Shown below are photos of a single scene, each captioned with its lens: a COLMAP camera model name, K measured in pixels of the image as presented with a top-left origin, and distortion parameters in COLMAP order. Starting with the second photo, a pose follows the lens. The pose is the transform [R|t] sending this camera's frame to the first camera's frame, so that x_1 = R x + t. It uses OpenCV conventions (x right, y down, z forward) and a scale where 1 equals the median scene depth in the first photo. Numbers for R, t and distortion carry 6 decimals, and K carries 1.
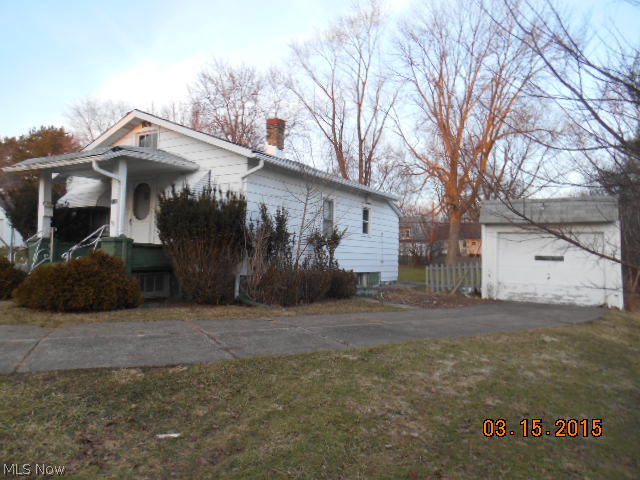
lens RADIAL K [[483.6, 0, 317.2], [0, 483.6, 242.7], [0, 0, 1]] dist [-0.035107, -0.000311]
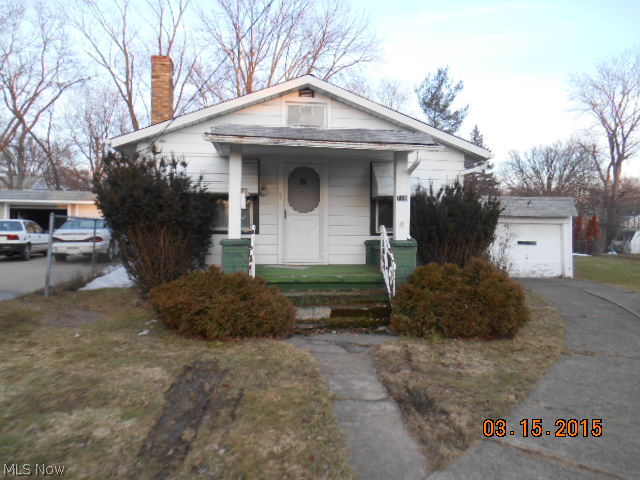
lens RADIAL K [[483.6, 0, 319.7], [0, 483.6, 240.7], [0, 0, 1]] dist [-0.035107, -0.000311]
pose [[0.802043, -0.024935, 0.596746, -0.743935], [-0.012619, 0.998198, 0.058671, -0.042680], [-0.597134, -0.054587, 0.800282, 0.284530]]
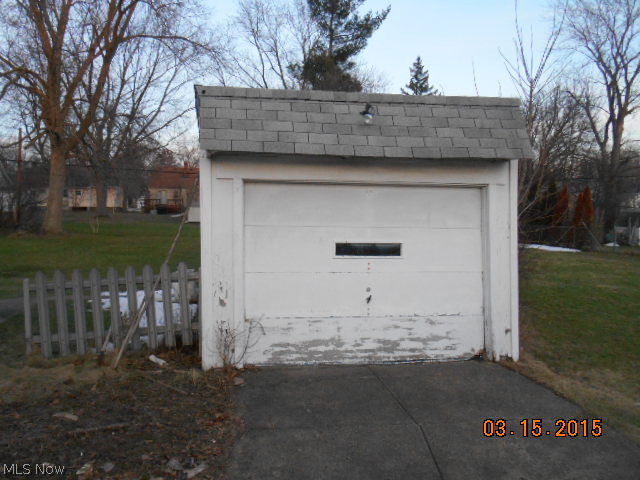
lens RADIAL K [[572.4, 0, 318.7], [0, 572.4, 239.7], [0, 0, 1]] dist [-0.022428, 0.001307]
pose [[0.750841, -0.045921, 0.658885, 0.141373], [-0.010221, 0.996653, 0.081108, -0.012677], [-0.660404, -0.067634, 0.747858, 0.667413]]
